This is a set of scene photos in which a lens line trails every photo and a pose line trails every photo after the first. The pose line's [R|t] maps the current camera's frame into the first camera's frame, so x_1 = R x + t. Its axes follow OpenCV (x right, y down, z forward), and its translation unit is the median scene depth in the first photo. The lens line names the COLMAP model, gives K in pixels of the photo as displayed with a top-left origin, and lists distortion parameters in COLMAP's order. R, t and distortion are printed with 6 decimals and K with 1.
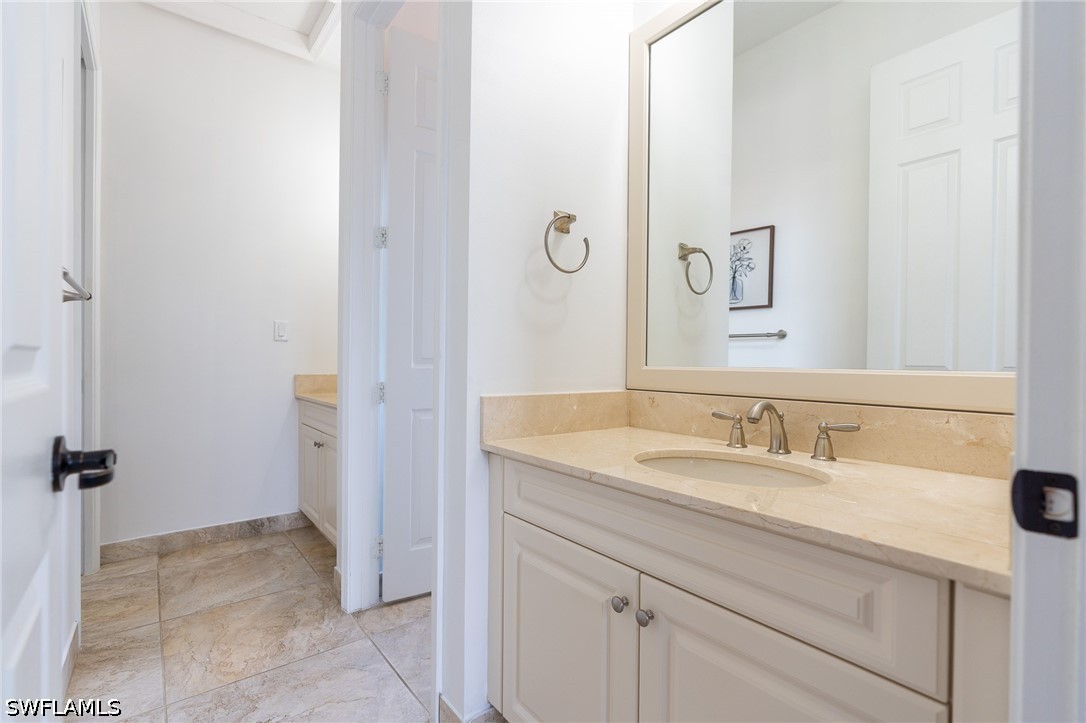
lens RADIAL K [[496.7, 0, 541.0], [0, 496.7, 364.2], [0, 0, 1]] dist [-0.001782, 0.000122]
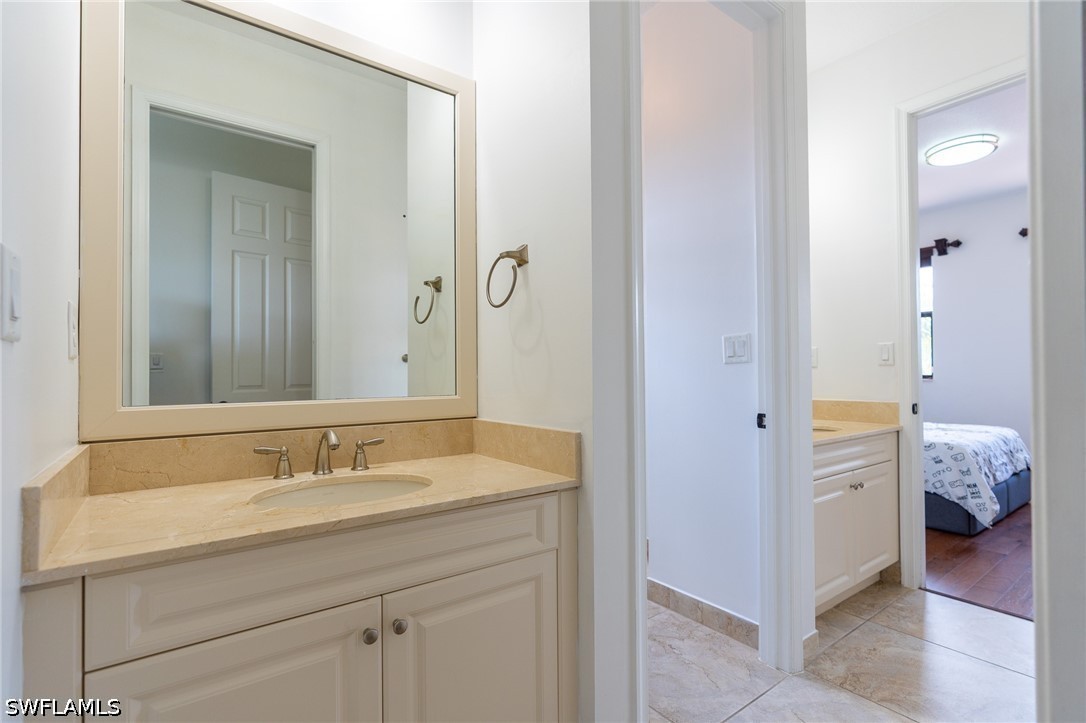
lens RADIAL K [[522.7, 0, 544.5], [0, 522.7, 366.5], [0, 0, 1]] dist [-0.003564, 0.000651]
pose [[0.016996, 0.005065, 0.999843, -0.763788], [0.012523, 0.999908, -0.005278, -0.059273], [-0.999777, 0.012610, 0.016931, 0.497016]]
